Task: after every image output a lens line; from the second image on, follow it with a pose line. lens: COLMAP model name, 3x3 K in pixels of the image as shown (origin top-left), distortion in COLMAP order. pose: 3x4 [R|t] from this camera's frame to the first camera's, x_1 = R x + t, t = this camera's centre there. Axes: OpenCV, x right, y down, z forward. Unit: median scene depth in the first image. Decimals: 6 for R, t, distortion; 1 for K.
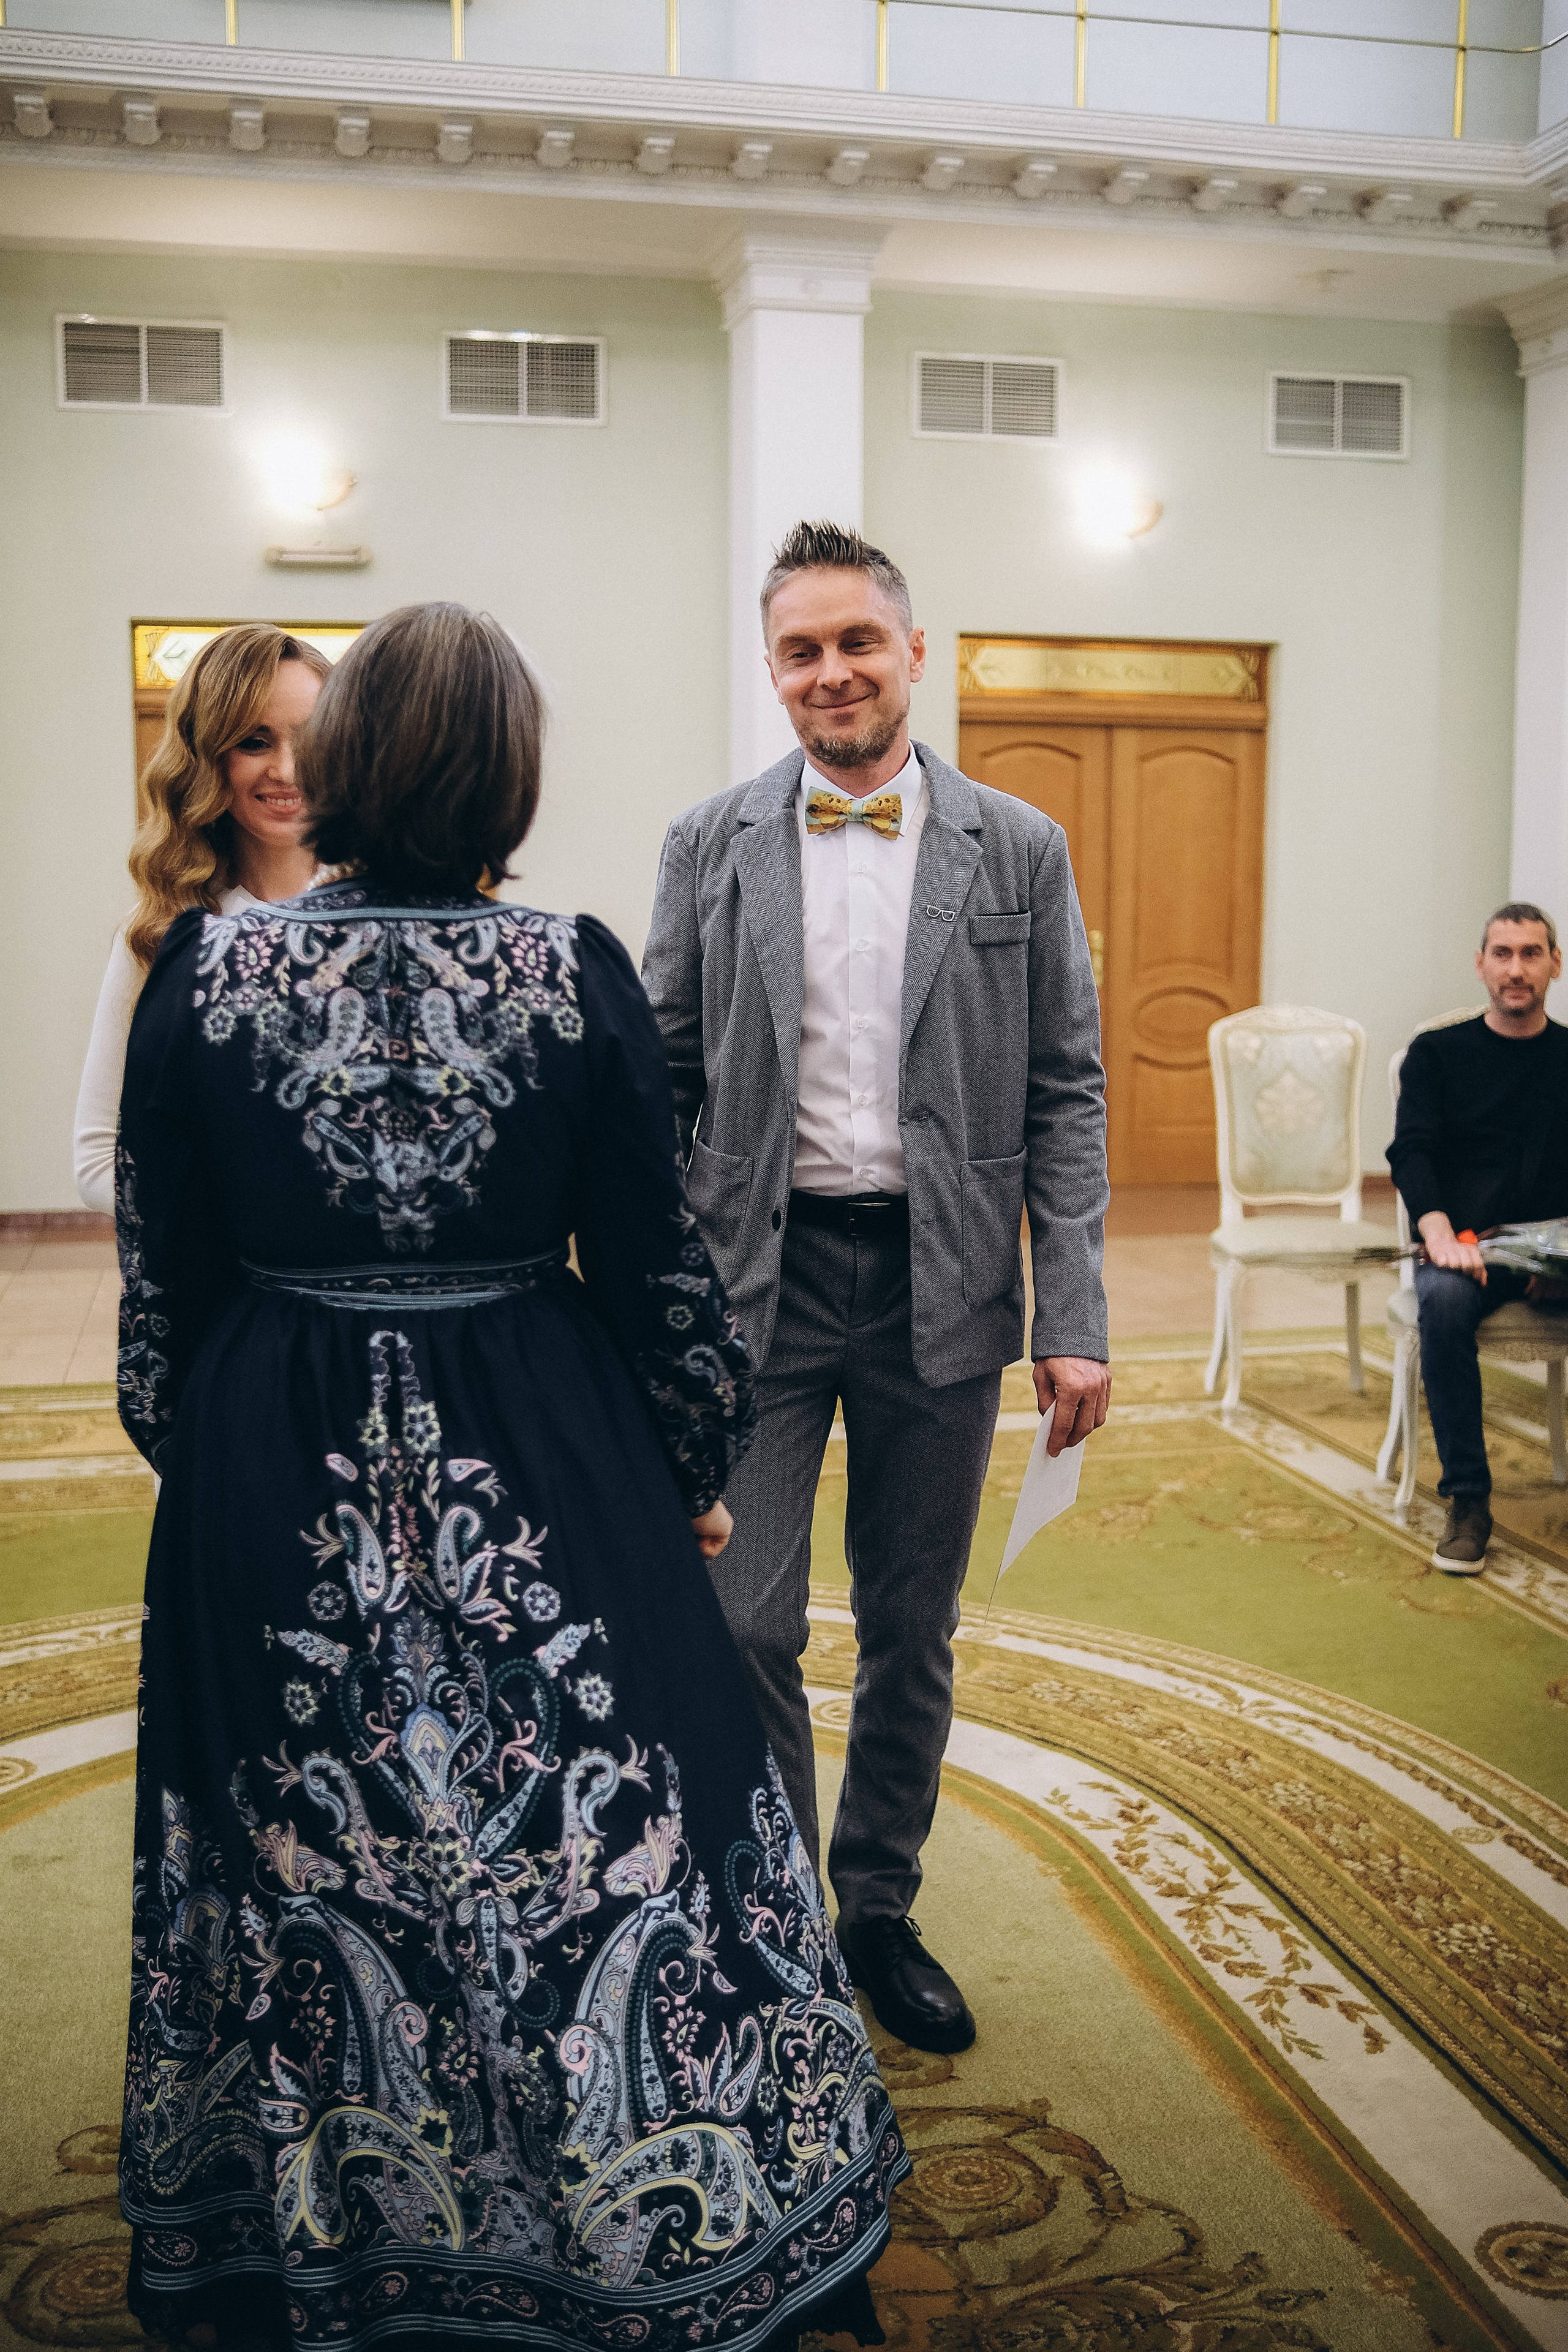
lens RADIAL K [[2410.4, 0, 787.3], [0, 2410.4, 1230.3], [0, 0, 1]] dist [-0.134401, 0.225982]
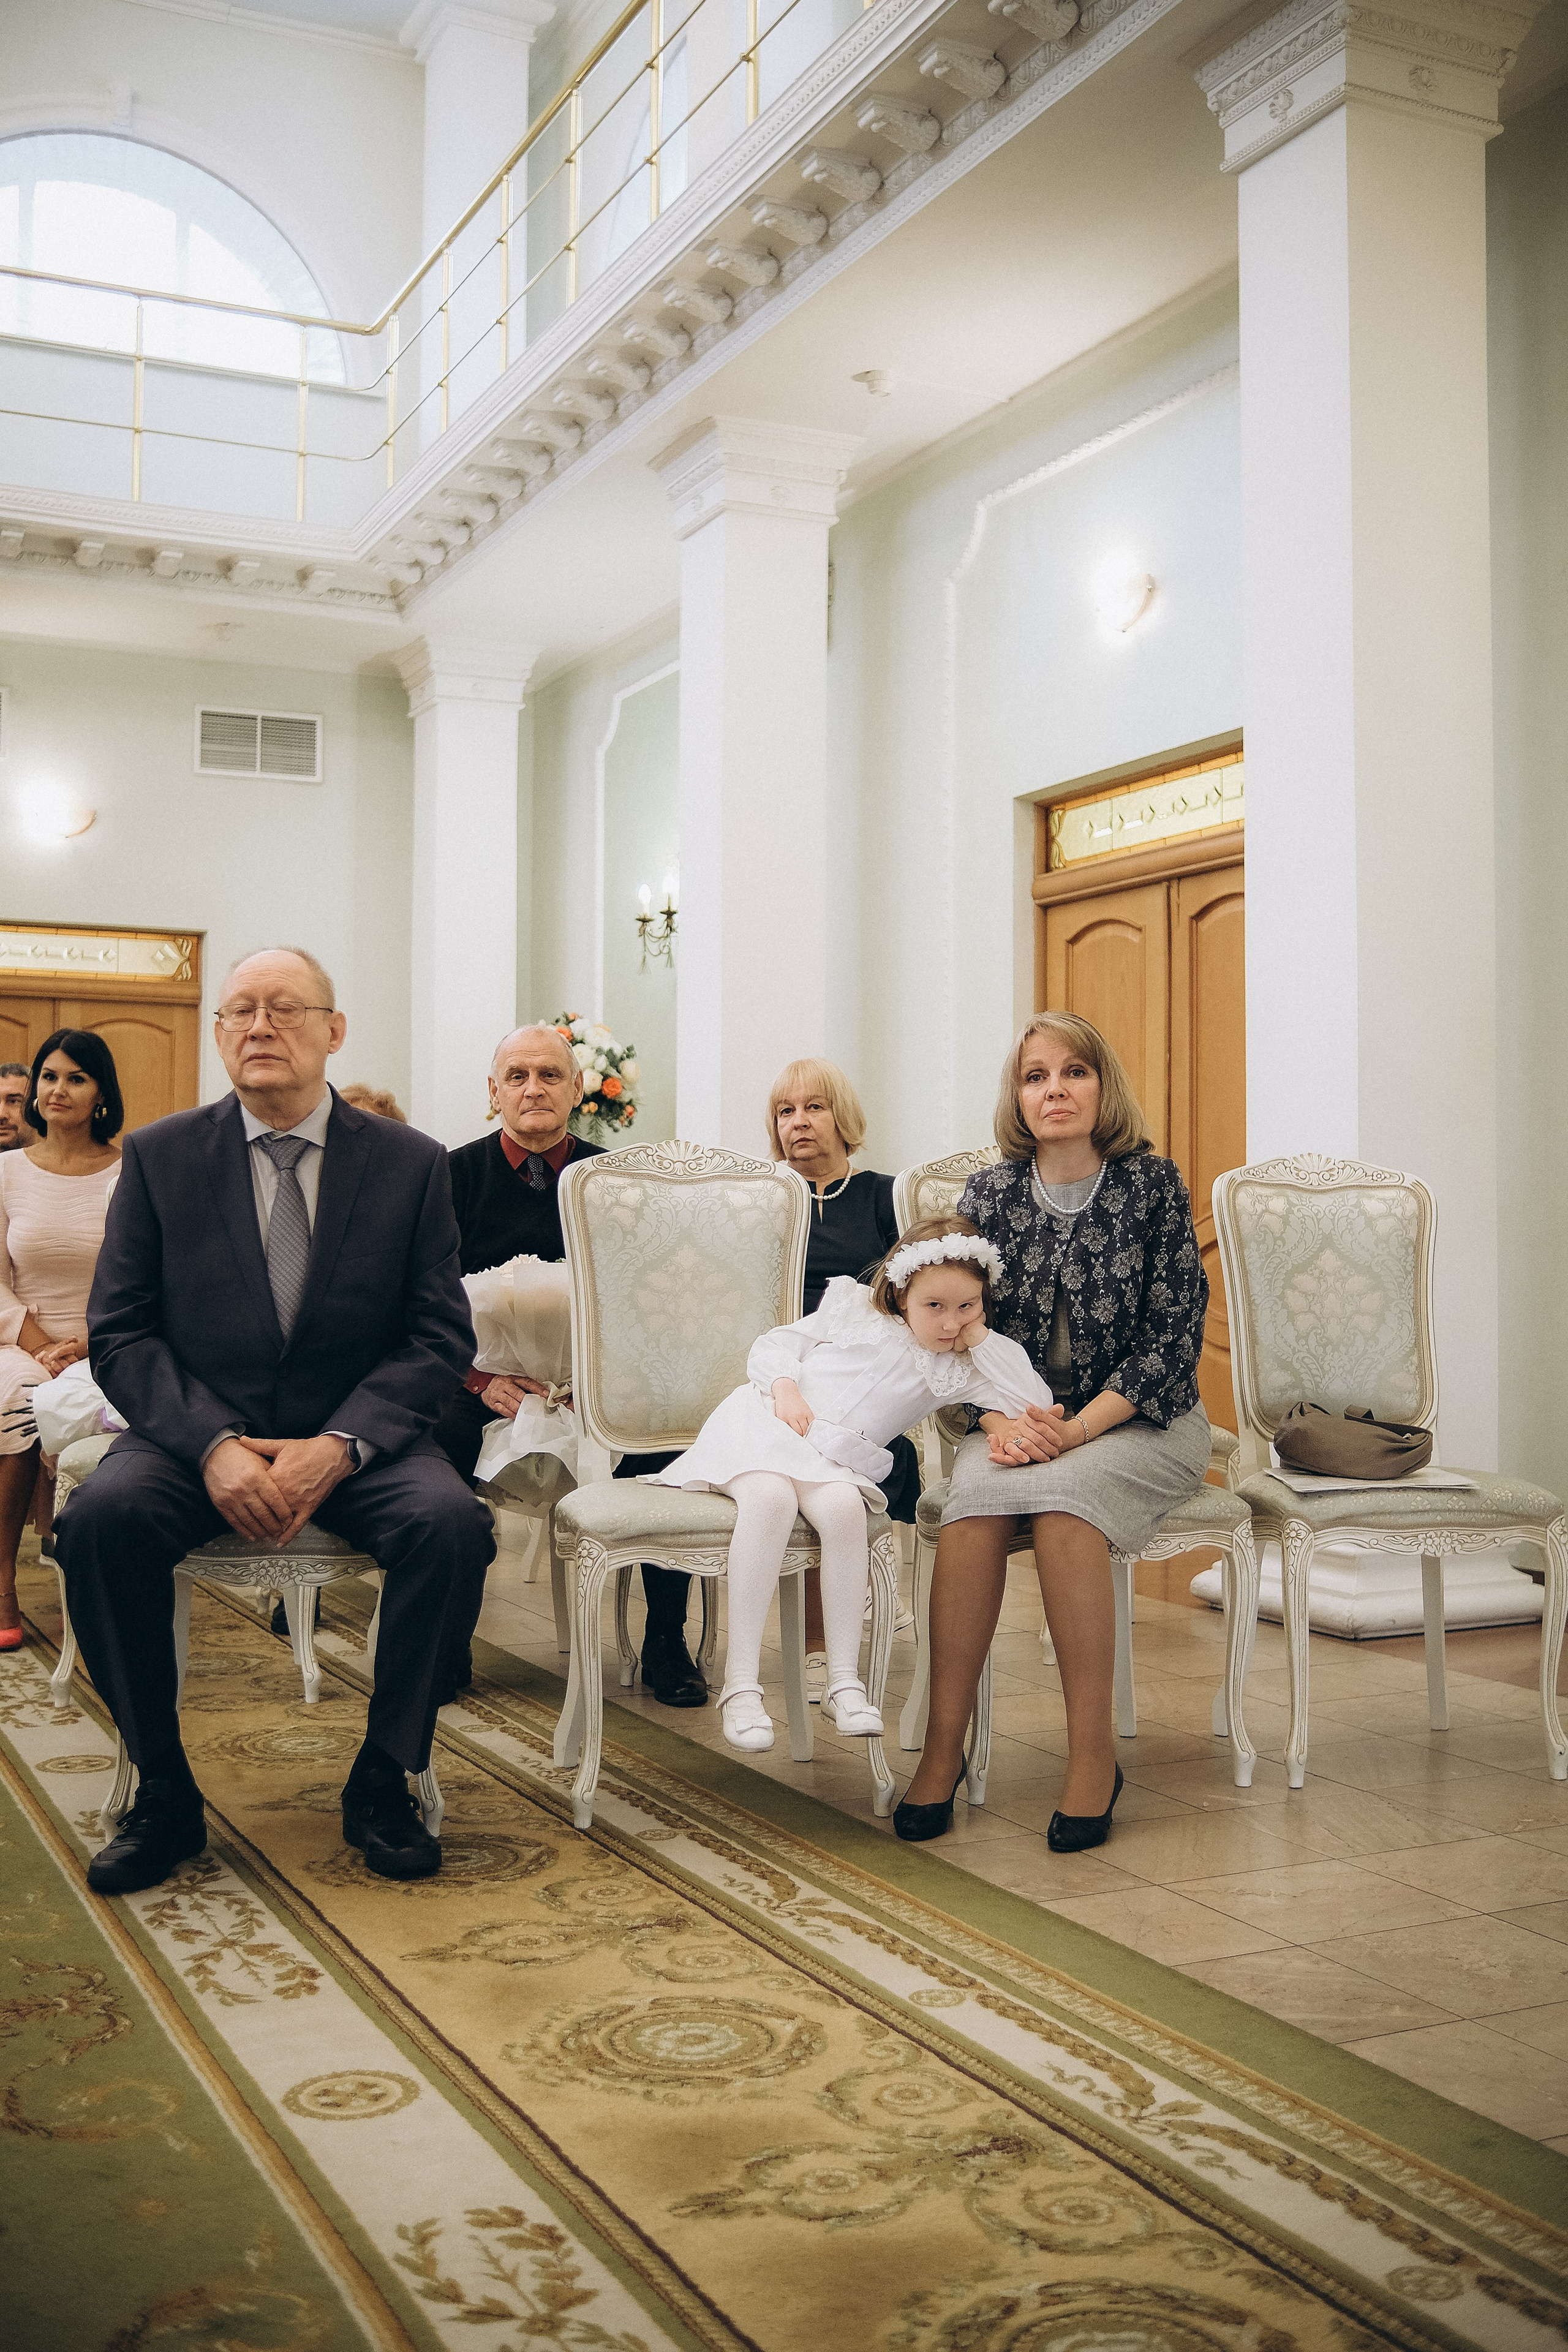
lens RADIAL K [[2369.9, 0, 776.9], [0, 2369.9, 1181.2], [0, 0, 1]] dist [-0.140839, 0.260192]
pose [[0.976728, 0.009114, 0.214286, 0.266596], [0.028496, 0.984725, -0.171767, 0.089144], [-0.212578, 0.173876, 0.961550, -0.158925]]
